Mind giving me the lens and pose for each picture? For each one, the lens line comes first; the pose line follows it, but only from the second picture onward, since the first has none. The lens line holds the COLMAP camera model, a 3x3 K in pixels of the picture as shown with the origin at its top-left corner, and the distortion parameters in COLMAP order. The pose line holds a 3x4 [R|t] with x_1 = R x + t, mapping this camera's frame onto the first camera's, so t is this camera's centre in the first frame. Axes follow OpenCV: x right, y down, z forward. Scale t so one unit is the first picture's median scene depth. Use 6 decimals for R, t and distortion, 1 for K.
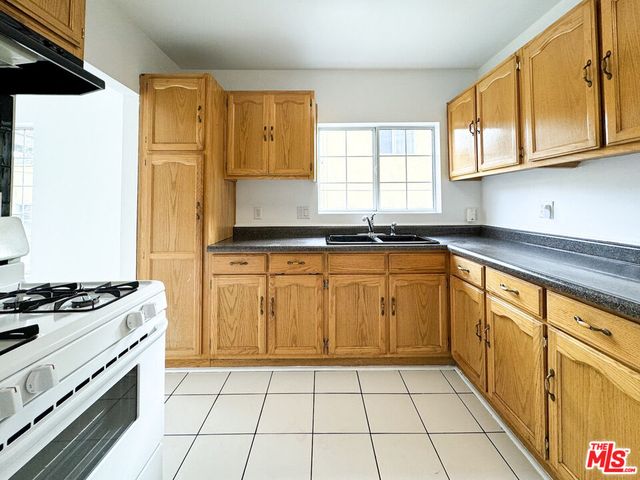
lens RADIAL K [[279.0, 0, 331.3], [0, 279.0, 192.0], [0, 0, 1]] dist [0.001387, 0.000217]
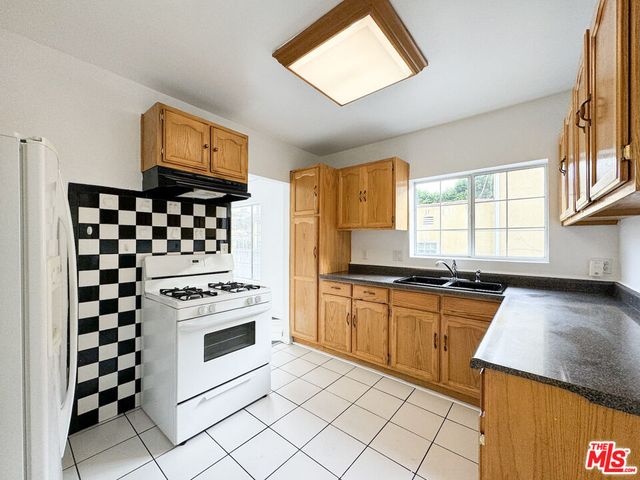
lens RADIAL K [[261.3, 0, 315.1], [0, 261.3, 239.7], [0, 0, 1]] dist [0.012331, -0.000795]
pose [[0.755516, 0.003770, -0.655120, 0.495604], [0.017506, 0.999510, 0.025941, -0.042366], [0.654897, -0.031068, 0.755080, -0.125749]]
